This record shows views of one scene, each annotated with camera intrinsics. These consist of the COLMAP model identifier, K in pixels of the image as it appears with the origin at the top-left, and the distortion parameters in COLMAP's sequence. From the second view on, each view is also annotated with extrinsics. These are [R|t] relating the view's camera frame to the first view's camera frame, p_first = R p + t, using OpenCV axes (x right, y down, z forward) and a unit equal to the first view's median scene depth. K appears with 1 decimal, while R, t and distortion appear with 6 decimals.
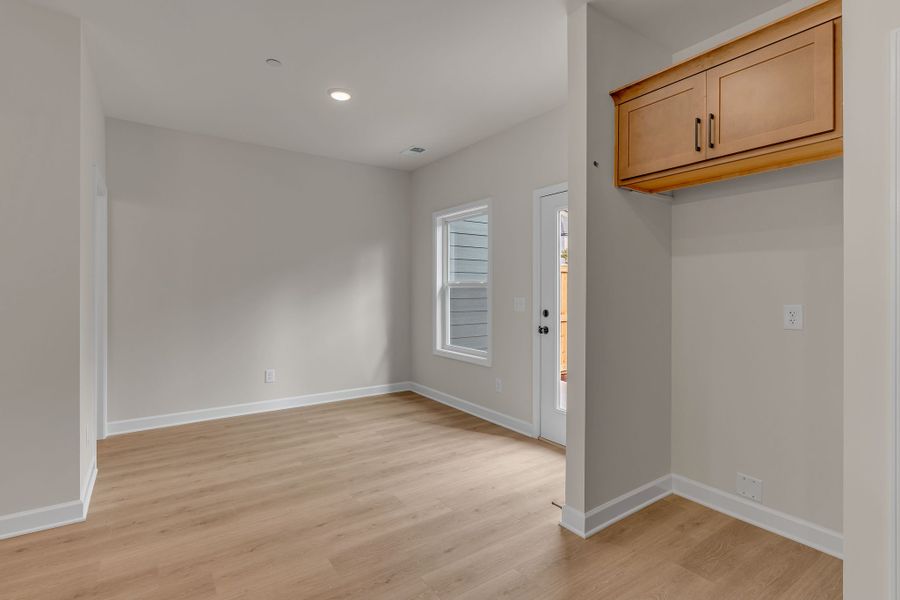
lens RADIAL K [[435.3, 0, 449.7], [0, 435.3, 290.2], [0, 0, 1]] dist [0.000990, 0.000234]
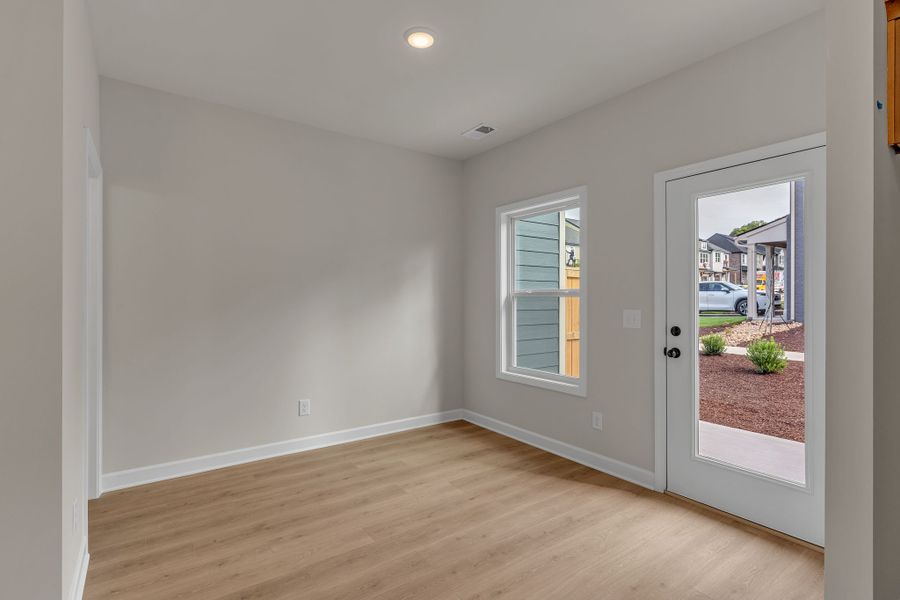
lens RADIAL K [[432.5, 0, 450.0], [0, 432.5, 300.0], [0, 0, 1]] dist [0.000375, 0.000747]
pose [[0.999883, -0.001182, 0.015266, -0.188468], [0.001189, 0.999999, -0.000437, -0.002542], [-0.015265, 0.000455, 0.999883, 0.233174]]
